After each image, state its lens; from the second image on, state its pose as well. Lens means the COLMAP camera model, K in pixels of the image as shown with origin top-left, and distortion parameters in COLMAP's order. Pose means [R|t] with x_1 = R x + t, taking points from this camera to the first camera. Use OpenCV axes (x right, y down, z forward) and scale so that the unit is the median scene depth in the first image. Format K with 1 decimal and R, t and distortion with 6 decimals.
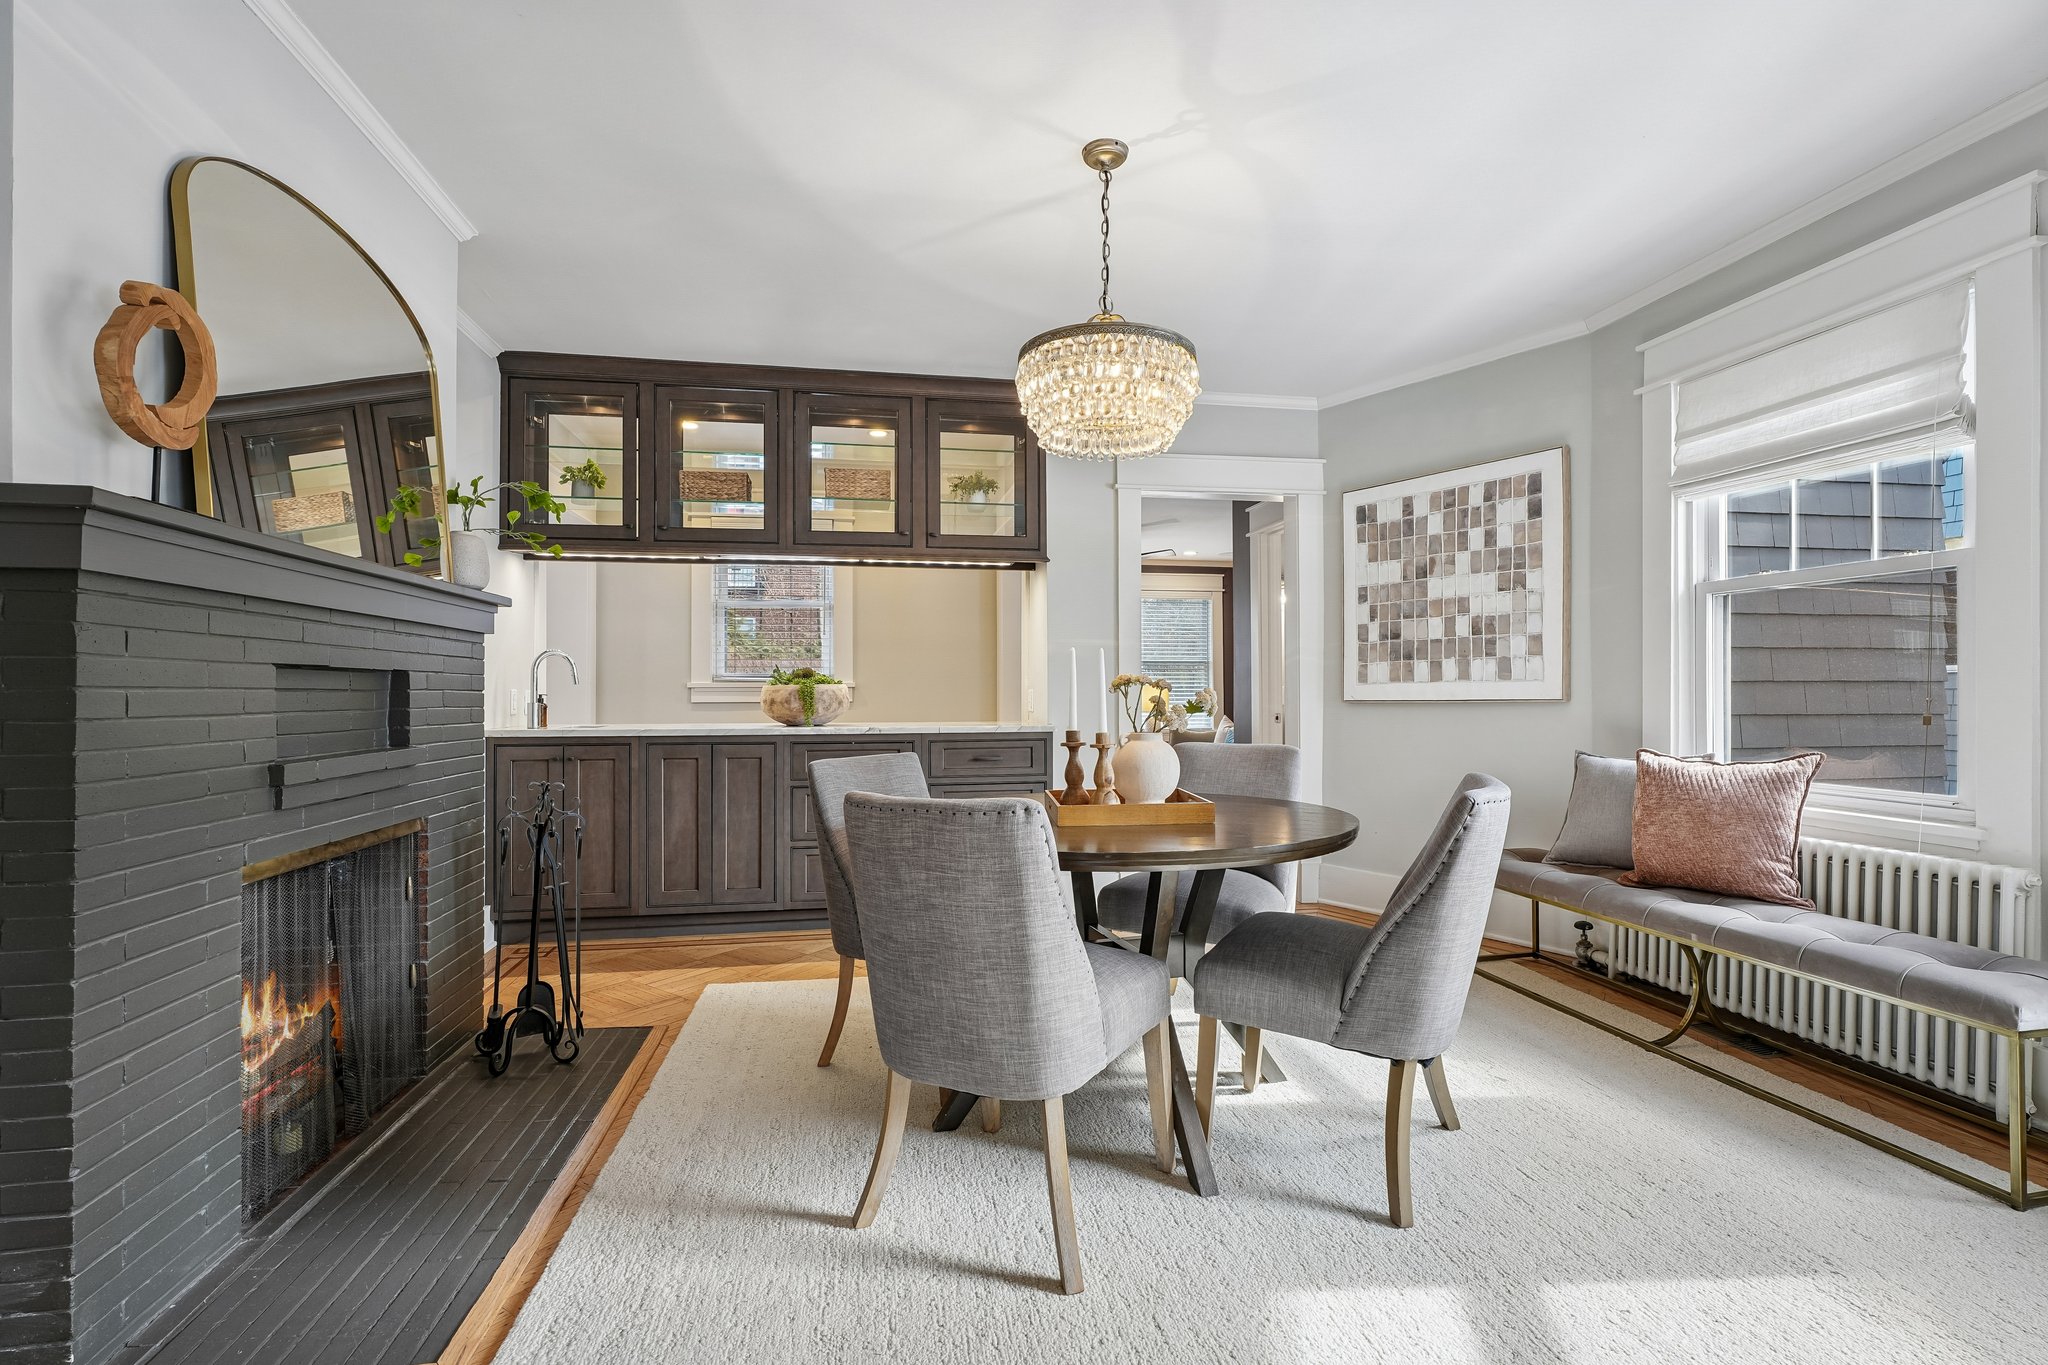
lens RADIAL K [[944.5, 0, 1015.4], [0, 944.5, 687.5], [0, 0, 1]] dist [-0.005341, 0.001205]
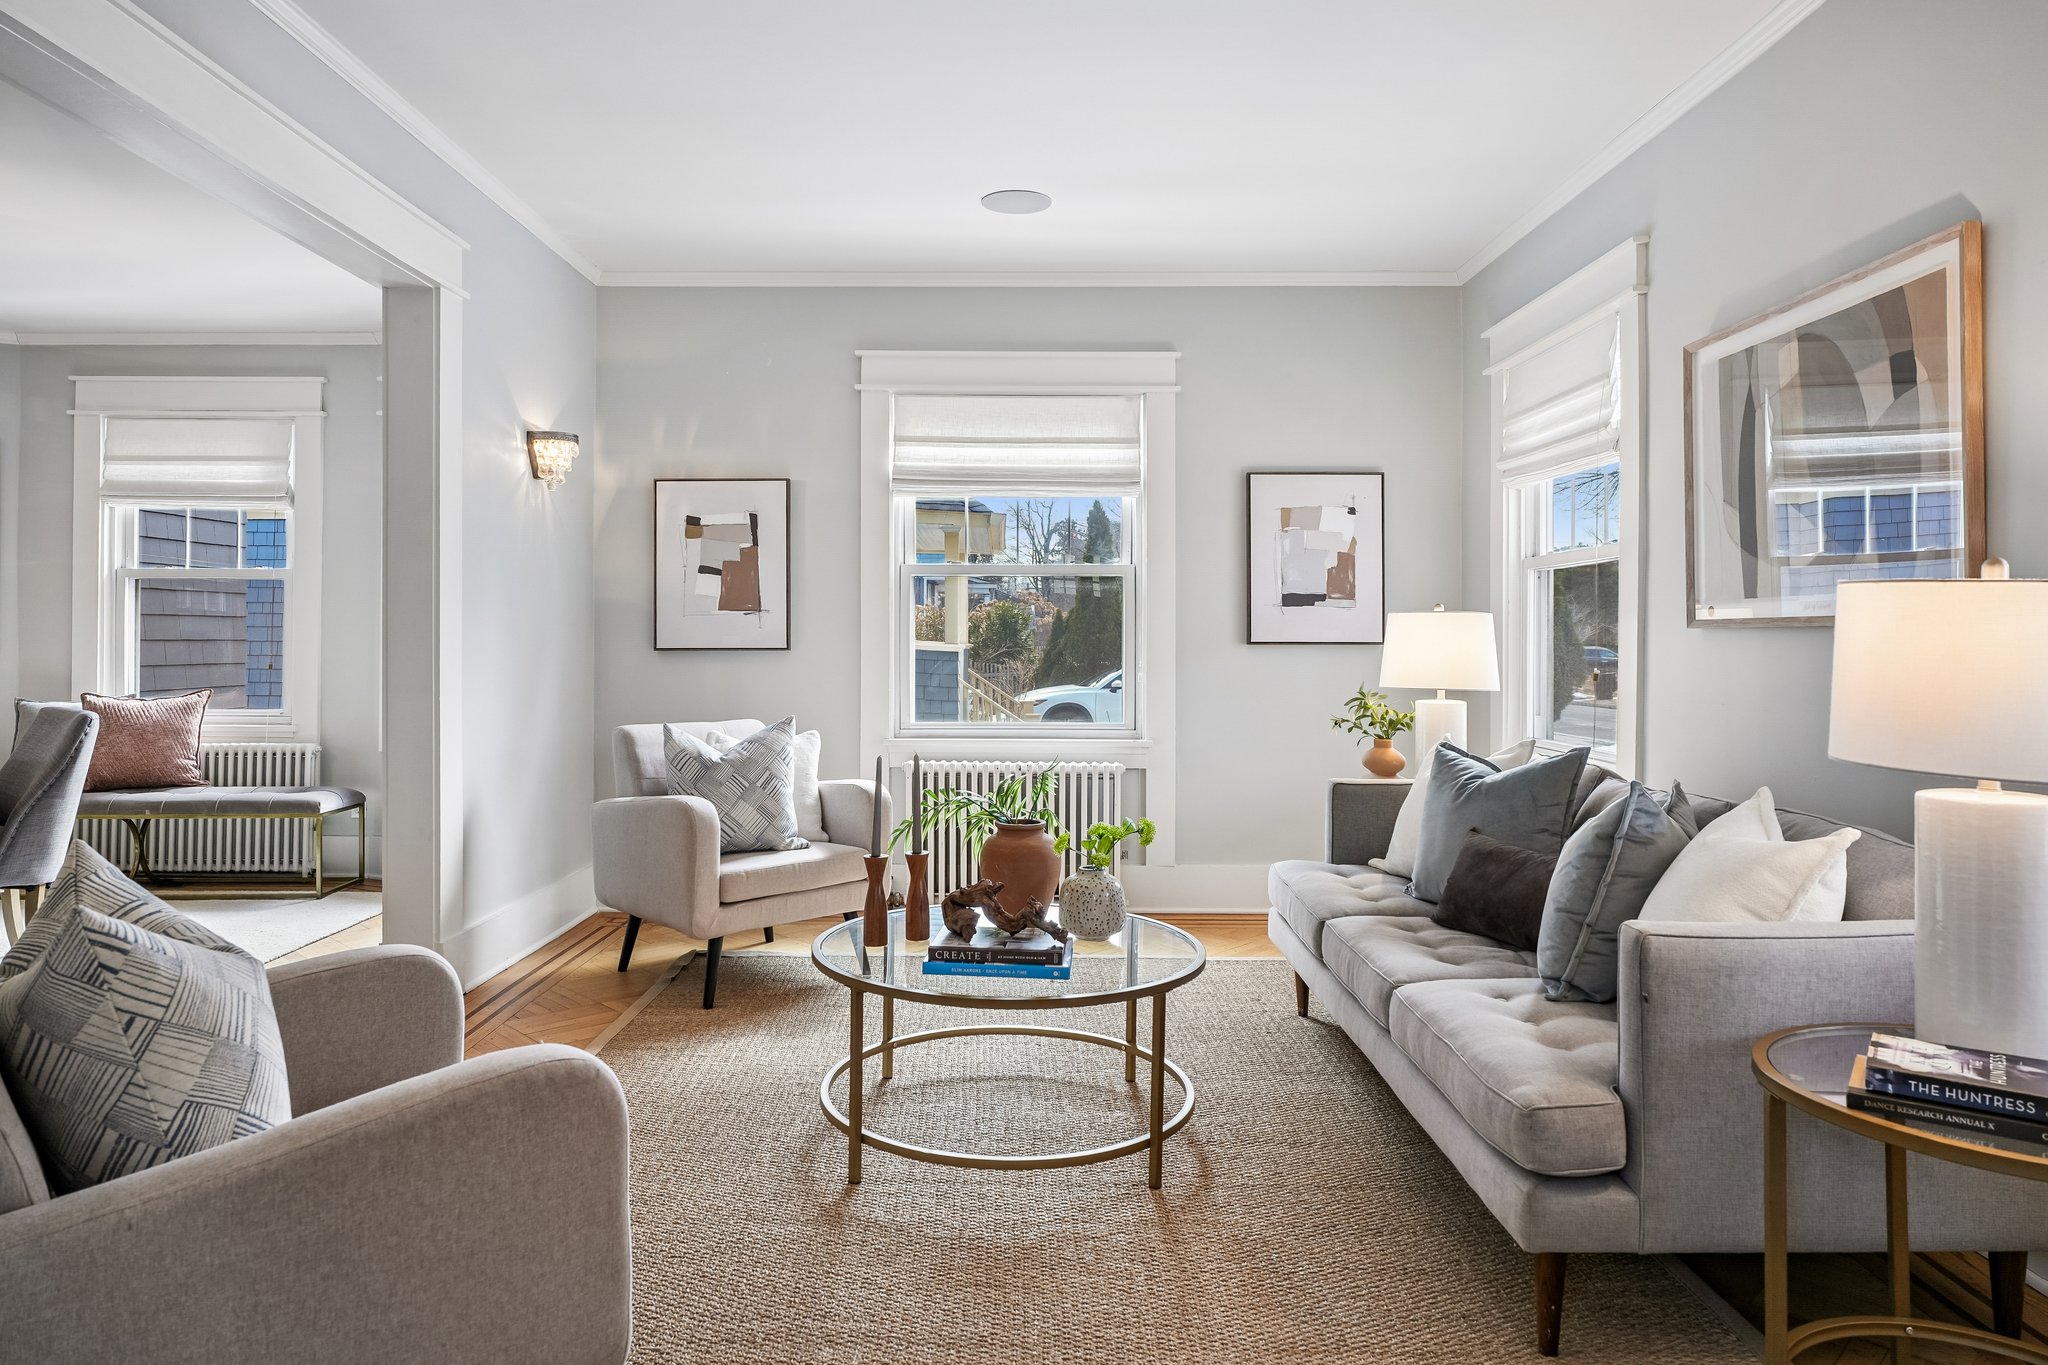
lens RADIAL K [[1176.8, 0, 1002.8], [0, 1176.8, 629.4], [0, 0, 1]] dist [-0.009848, -0.001444]
pose [[0.171748, 0.008176, 0.985107, -0.873443], [-0.007845, 0.999945, -0.006932, -0.027622], [-0.985110, -0.006537, 0.171803, -0.662605]]
